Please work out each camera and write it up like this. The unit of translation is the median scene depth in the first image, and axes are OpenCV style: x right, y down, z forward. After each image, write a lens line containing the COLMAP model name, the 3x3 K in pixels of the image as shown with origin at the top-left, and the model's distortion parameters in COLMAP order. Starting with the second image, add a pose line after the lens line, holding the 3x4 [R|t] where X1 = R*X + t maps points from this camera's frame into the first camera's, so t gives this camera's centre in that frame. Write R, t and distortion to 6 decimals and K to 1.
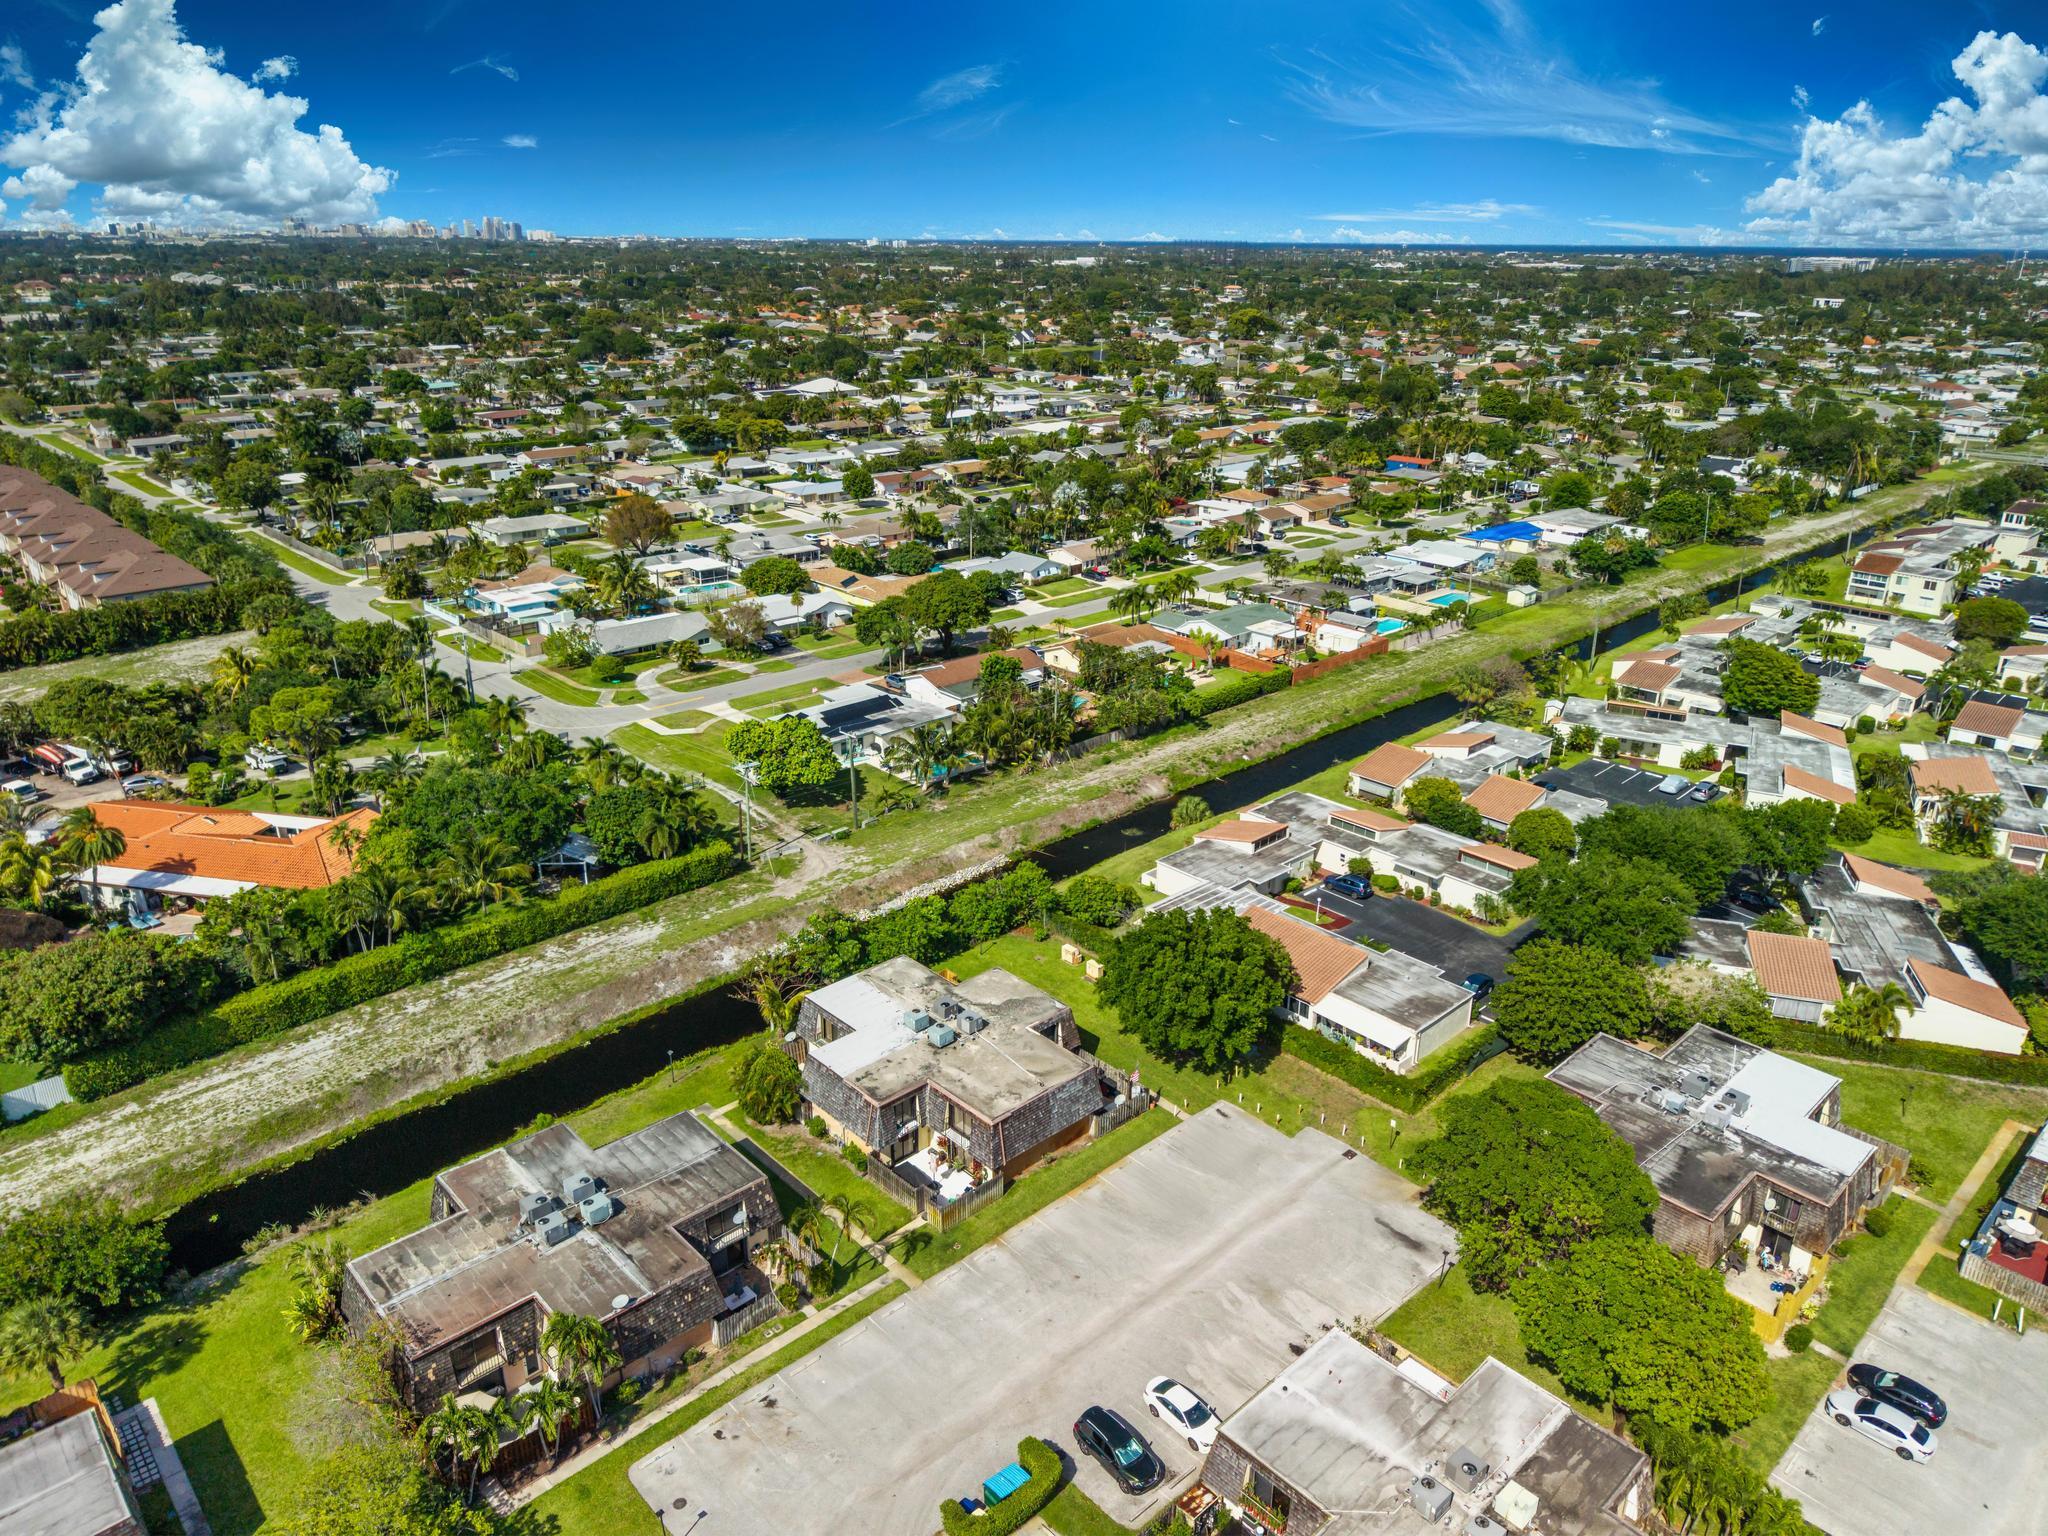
lens RADIAL K [[1367.4, 0, 1030.6], [0, 1367.4, 765.0], [0, 0, 1]] dist [0.057704, -0.059780]
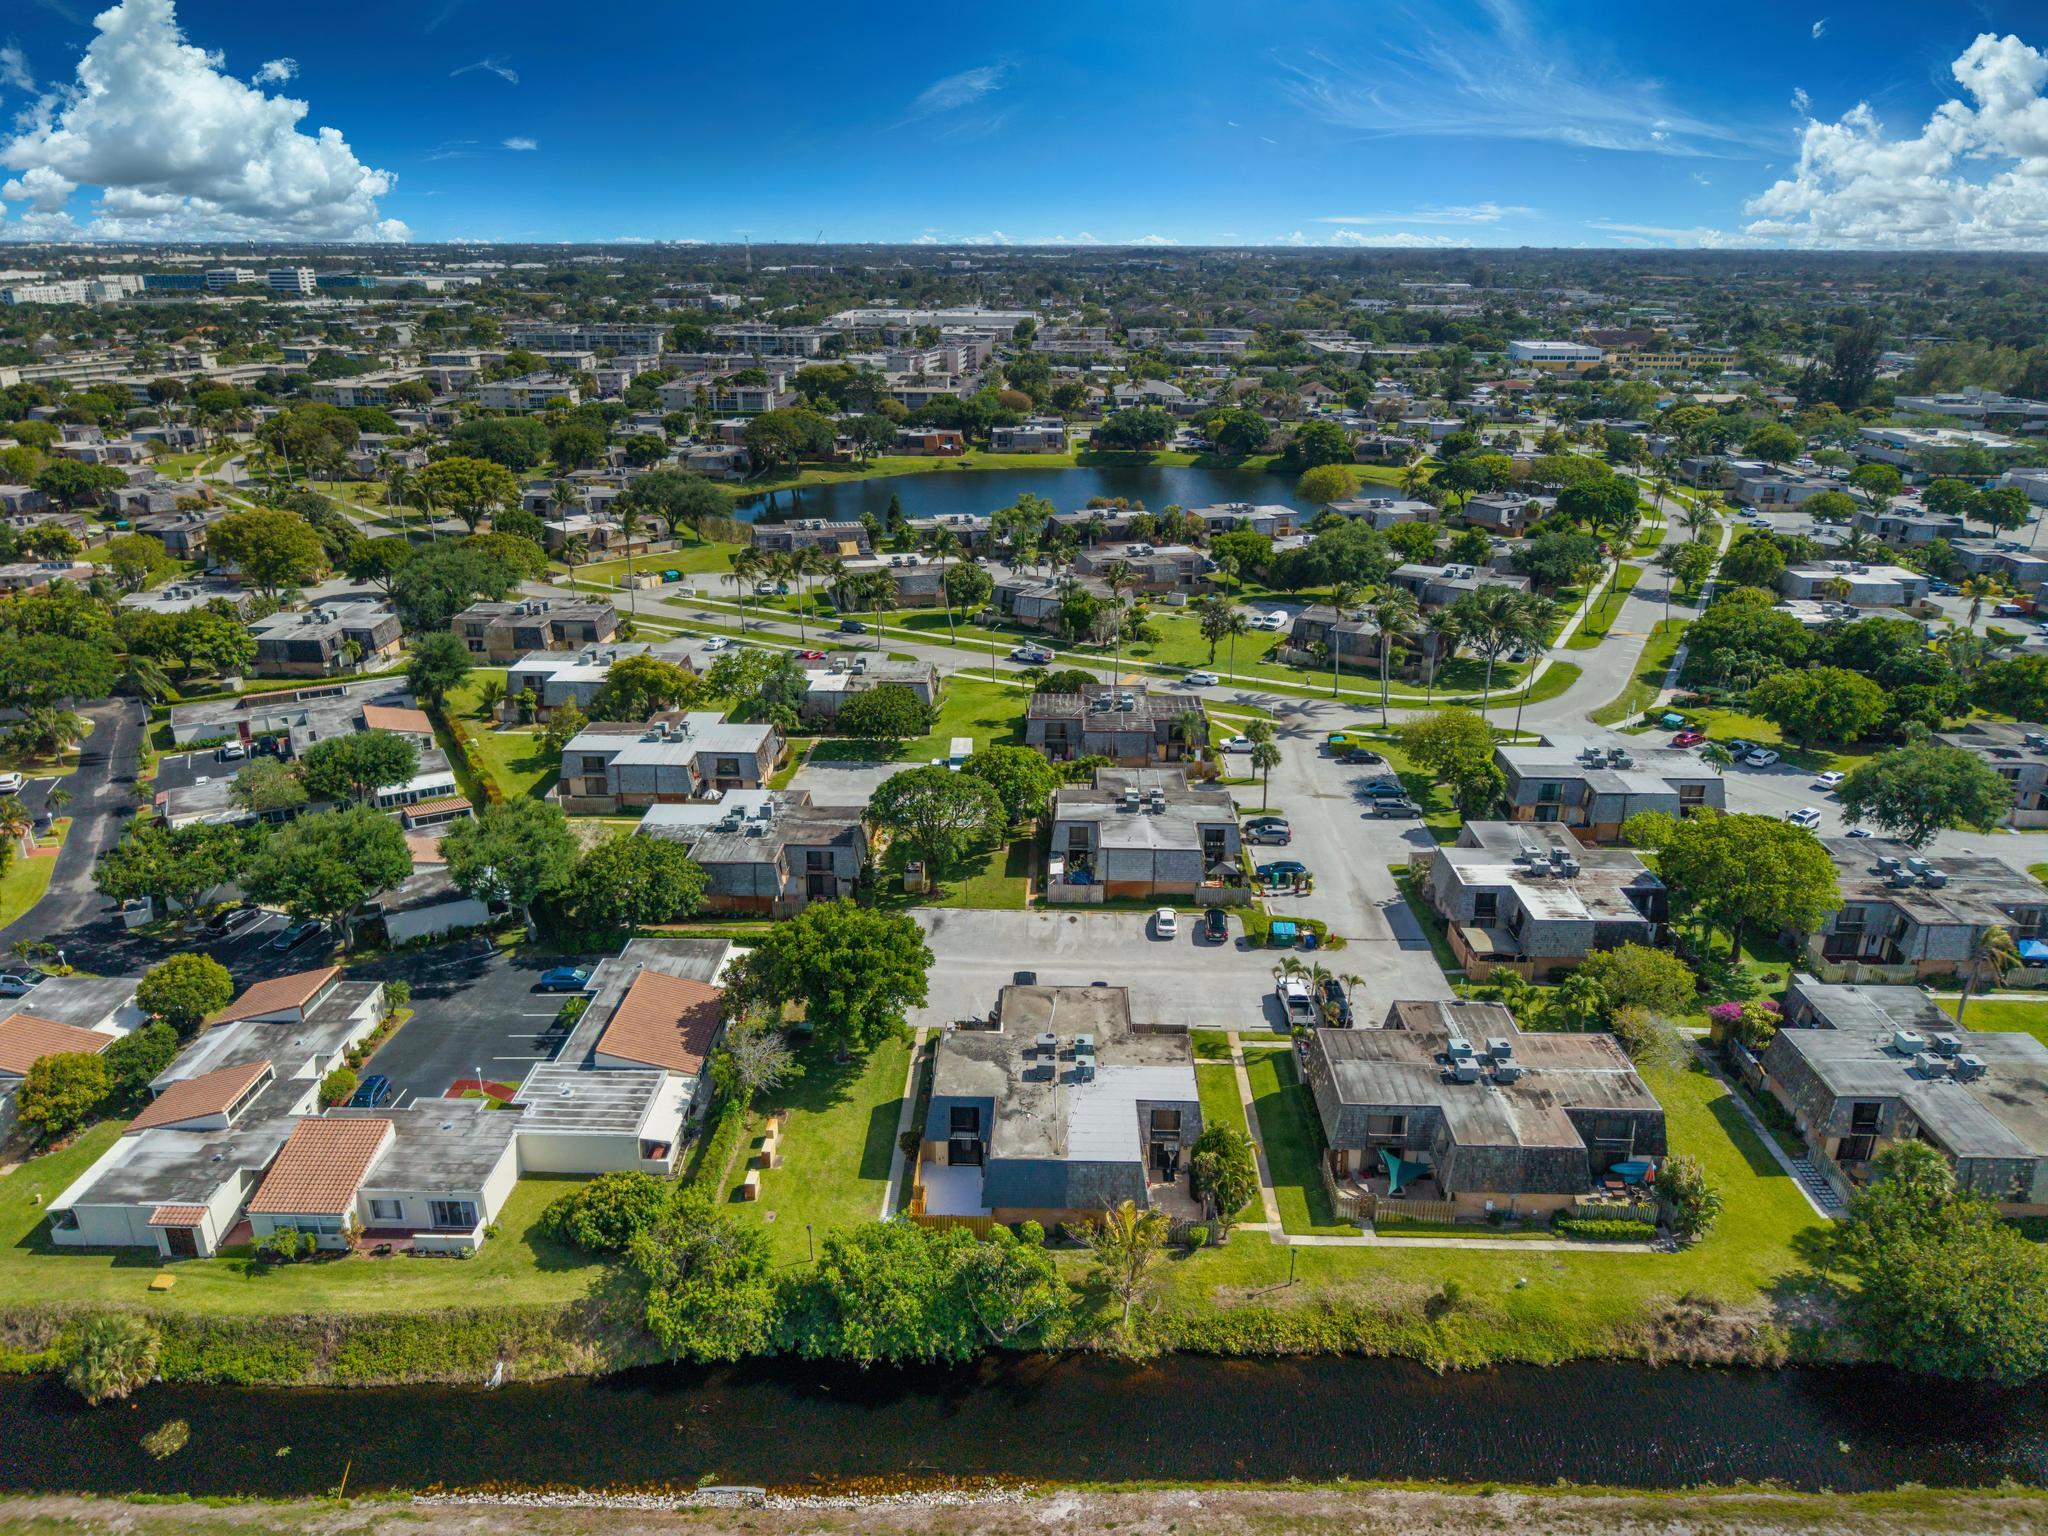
lens RADIAL K [[1367.4, 0, 1030.6], [0, 1367.4, 765.0], [0, 0, 1]] dist [0.057704, -0.059780]
pose [[-0.714370, -0.261169, 0.649204, -0.463204], [0.238578, 0.781257, 0.576818, -0.401259], [-0.657842, 0.566947, -0.495797, 1.023301]]
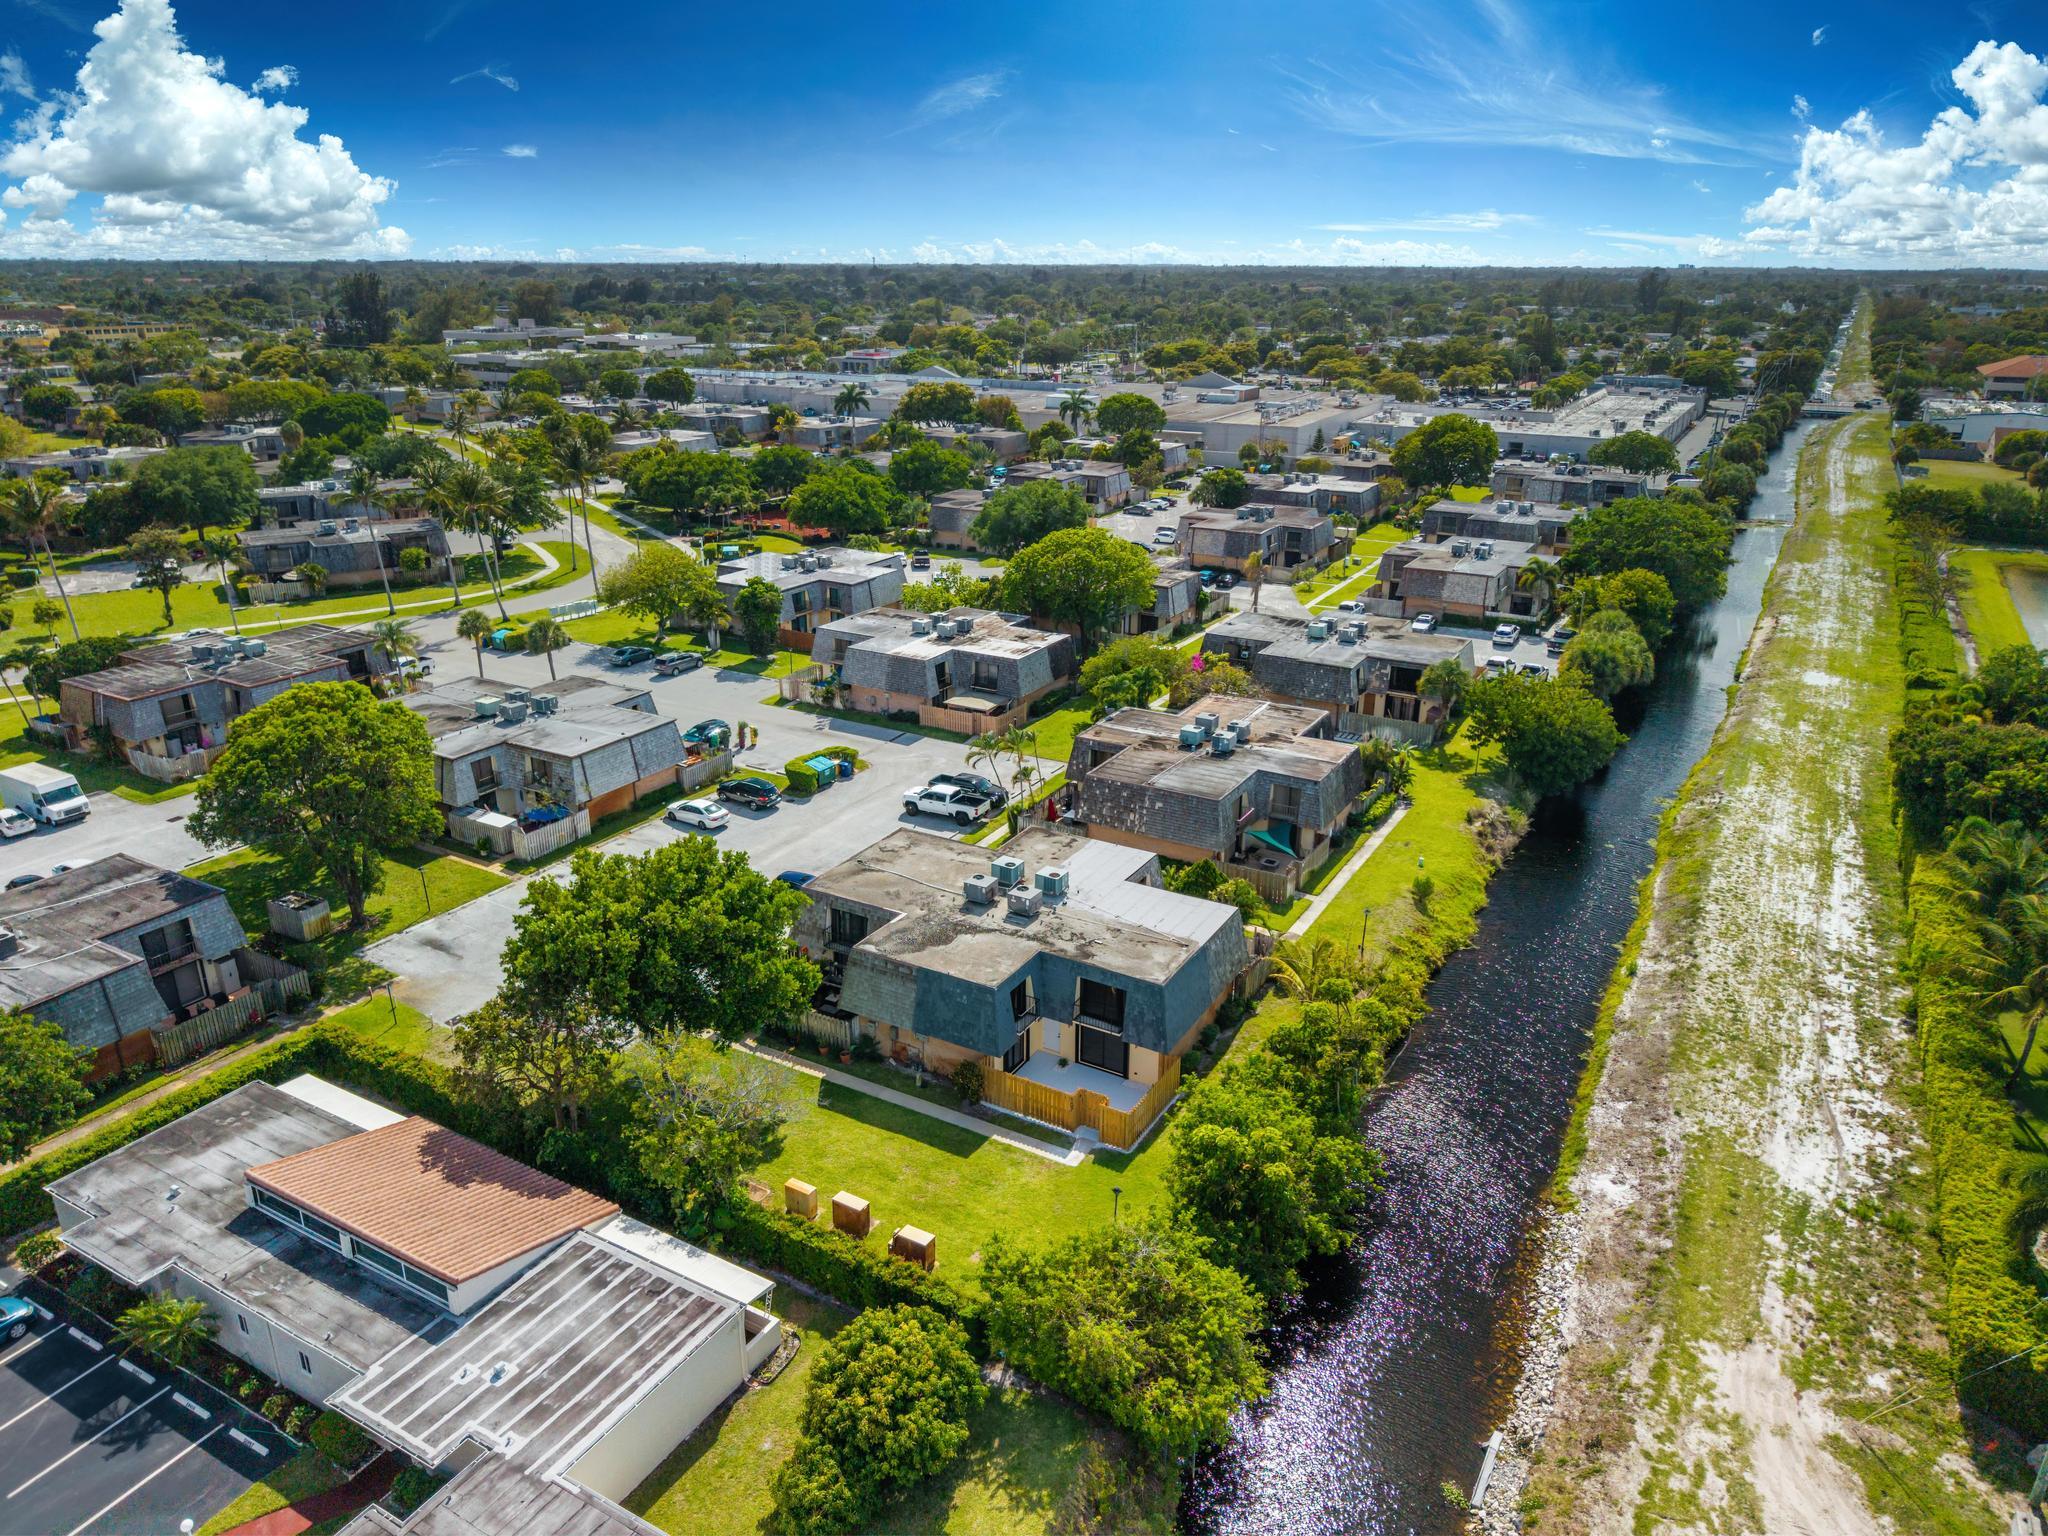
lens RADIAL K [[1367.4, 0, 1030.6], [0, 1367.4, 765.0], [0, 0, 1]] dist [0.057704, -0.059780]
pose [[-0.955957, 0.087472, -0.280169, 0.095335], [-0.117741, 0.760099, 0.639051, -0.245683], [0.268855, 0.643893, -0.716323, 1.100668]]
